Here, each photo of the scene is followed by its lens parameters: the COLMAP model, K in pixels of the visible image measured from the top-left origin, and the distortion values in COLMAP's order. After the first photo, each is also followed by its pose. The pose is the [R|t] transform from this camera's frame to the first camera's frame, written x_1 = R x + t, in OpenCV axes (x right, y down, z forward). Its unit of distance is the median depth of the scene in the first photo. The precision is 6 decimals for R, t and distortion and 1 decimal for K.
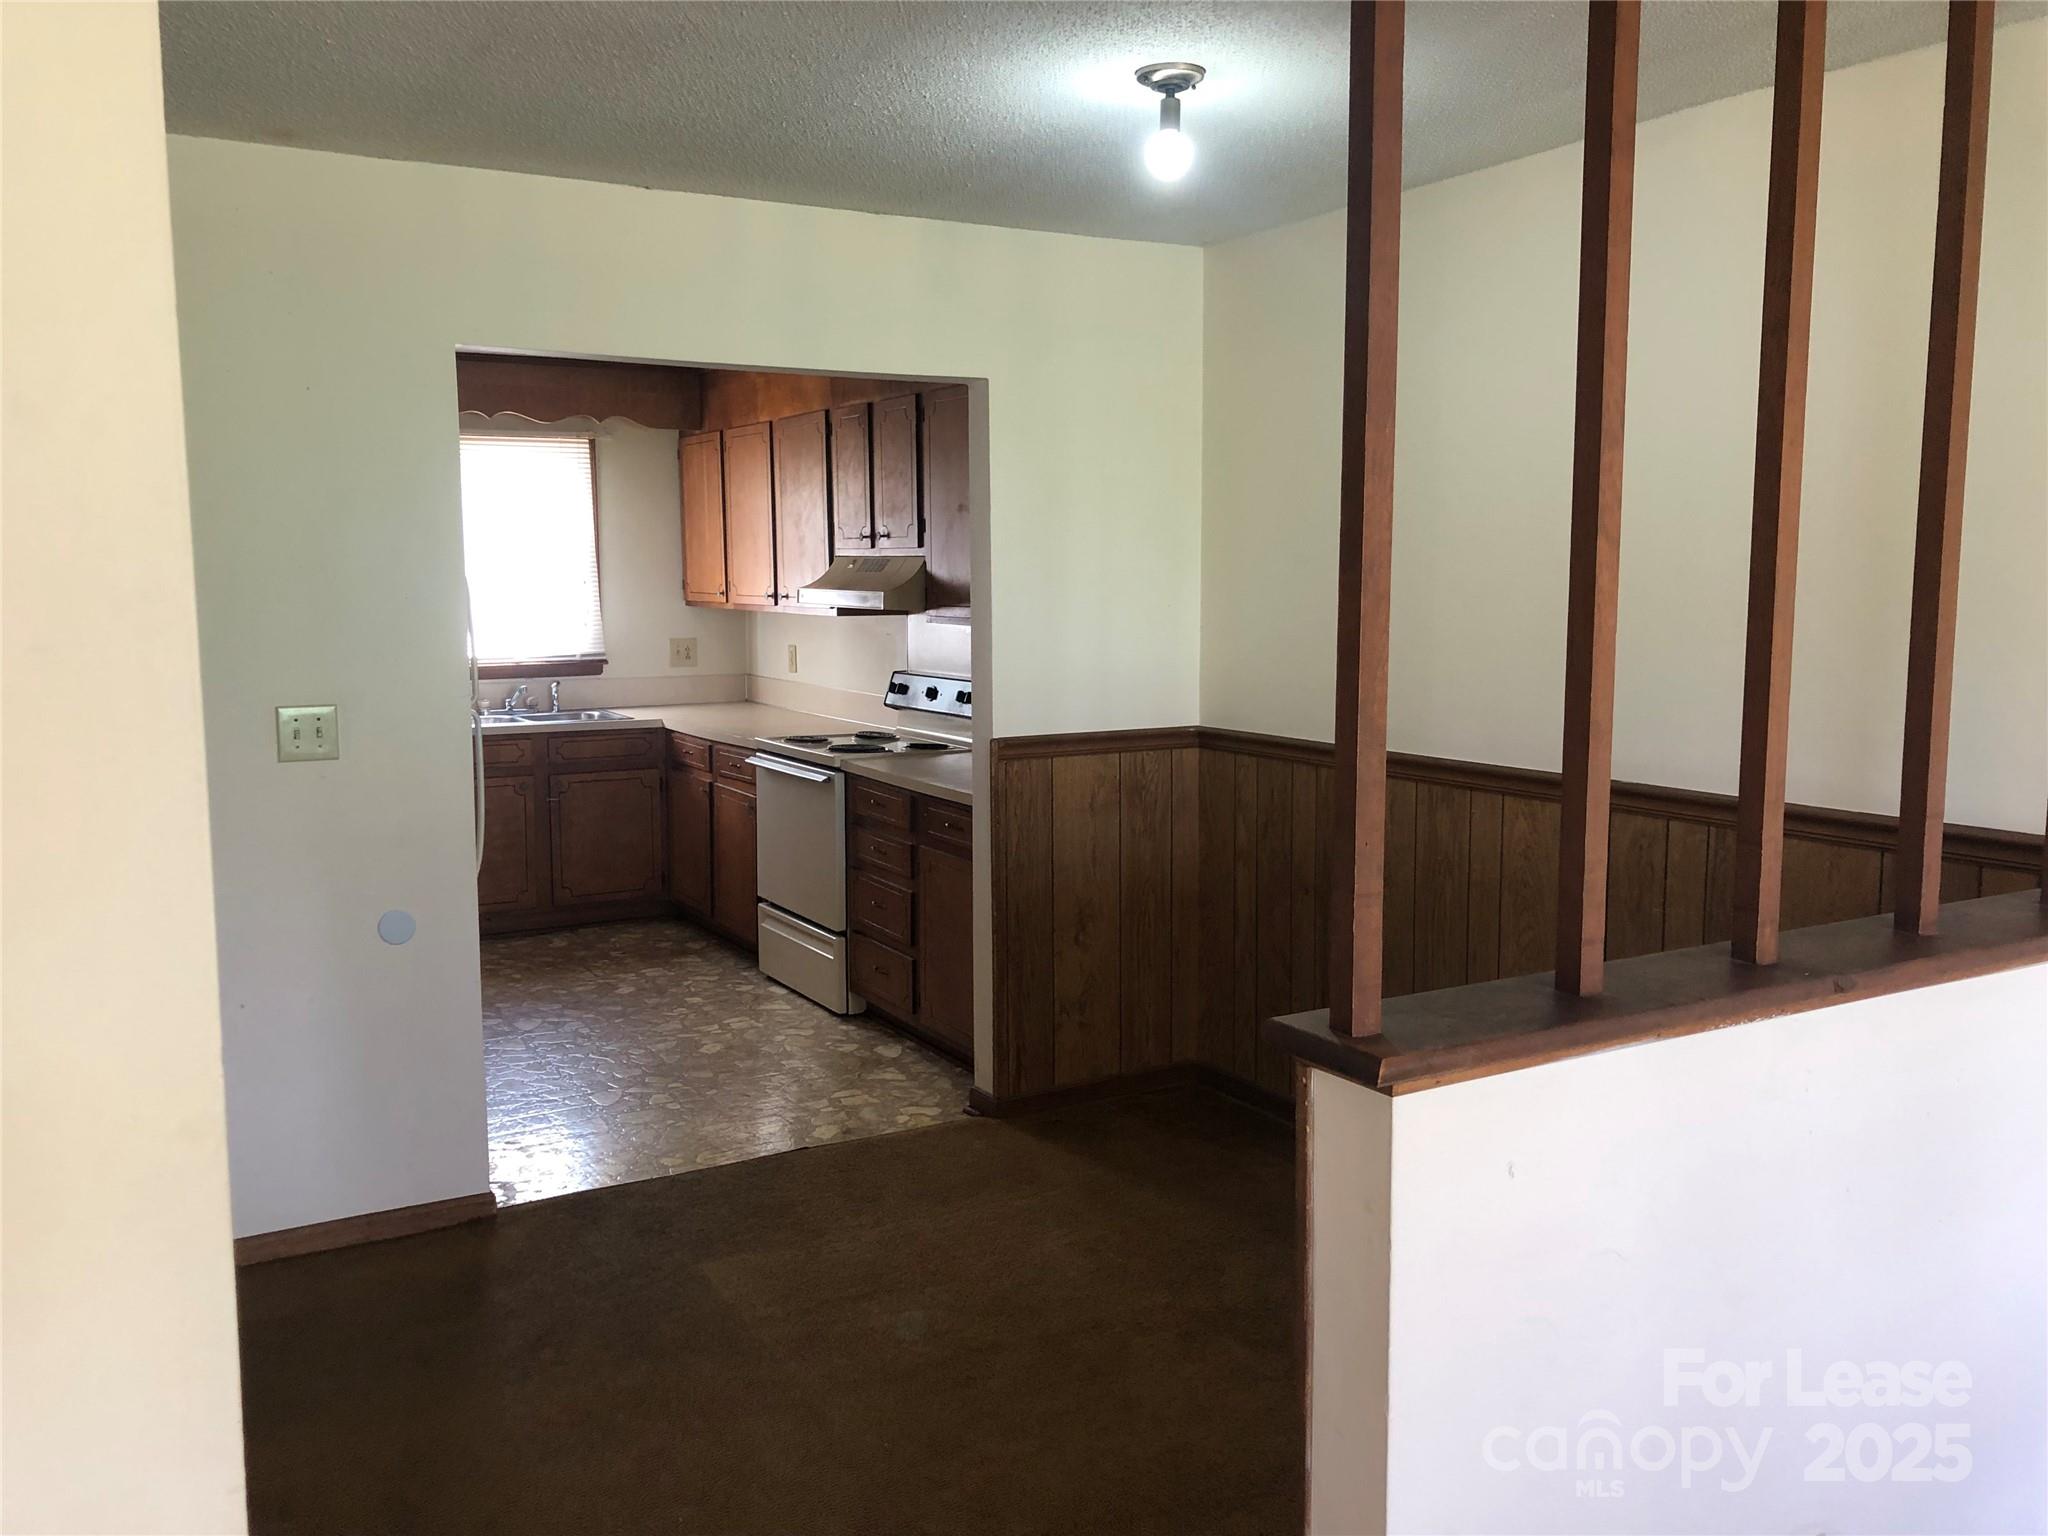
lens RADIAL K [[1705.5, 0, 1053.5], [0, 1705.5, 764.0], [0, 0, 1]] dist [0.065399, -0.092904]
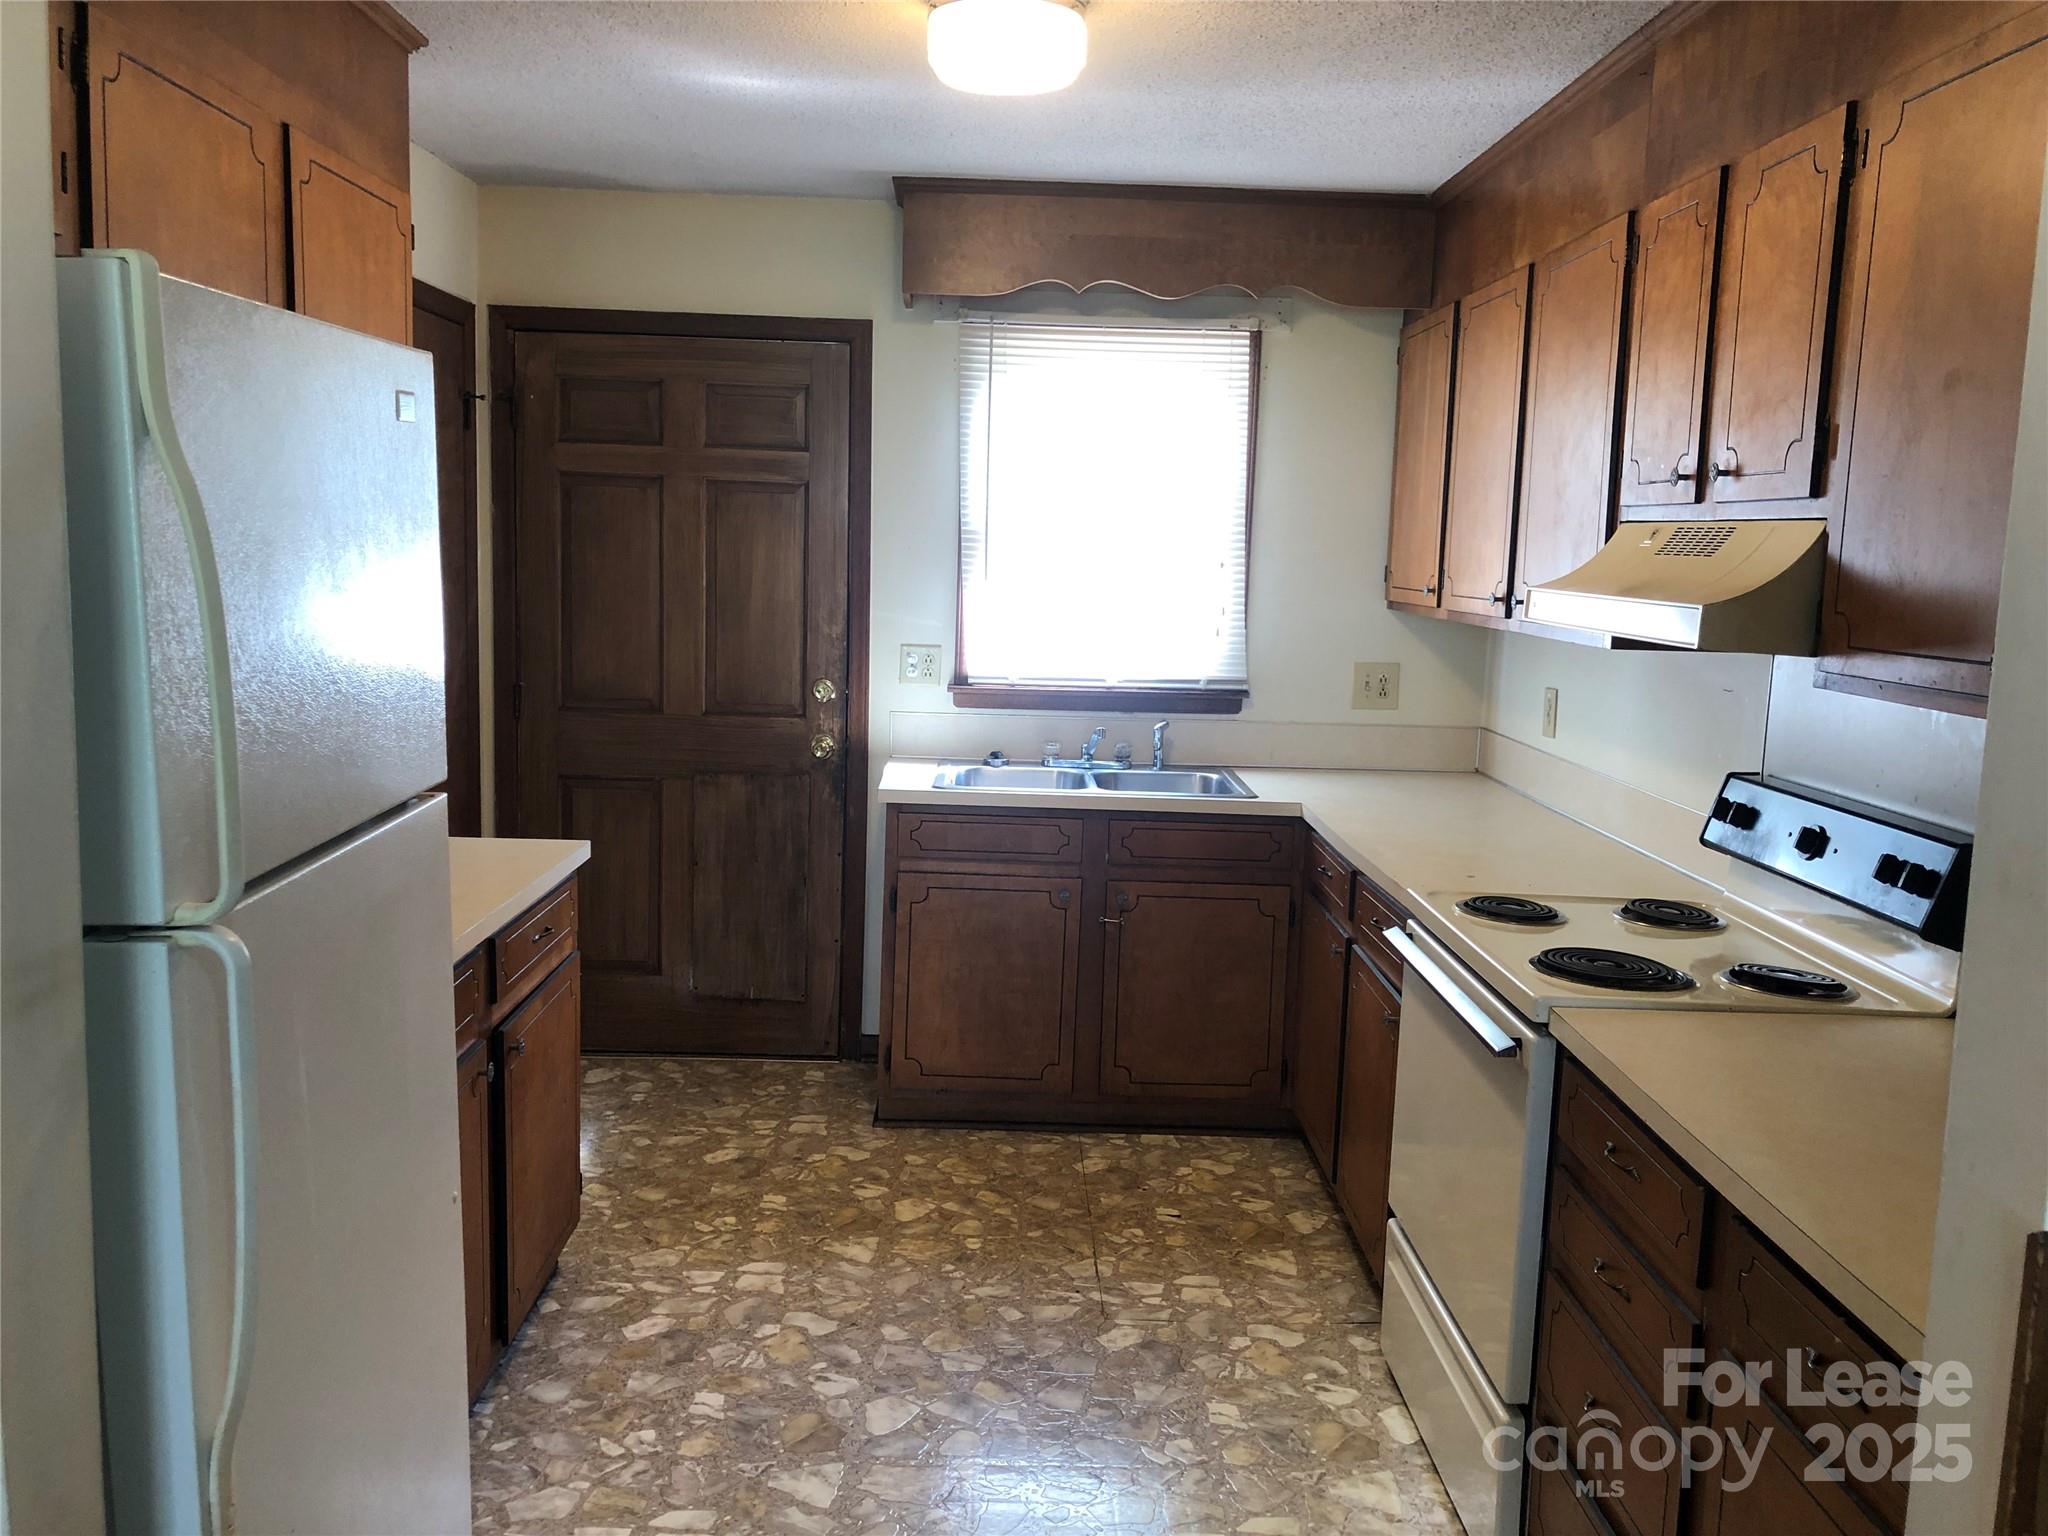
lens RADIAL K [[1705.5, 0, 1053.5], [0, 1705.5, 764.0], [0, 0, 1]] dist [0.065399, -0.092904]
pose [[0.877337, 0.092560, -0.470863, -0.033768], [-0.090381, 0.995533, 0.027295, -0.051499], [0.471286, 0.018610, 0.881784, 0.485254]]
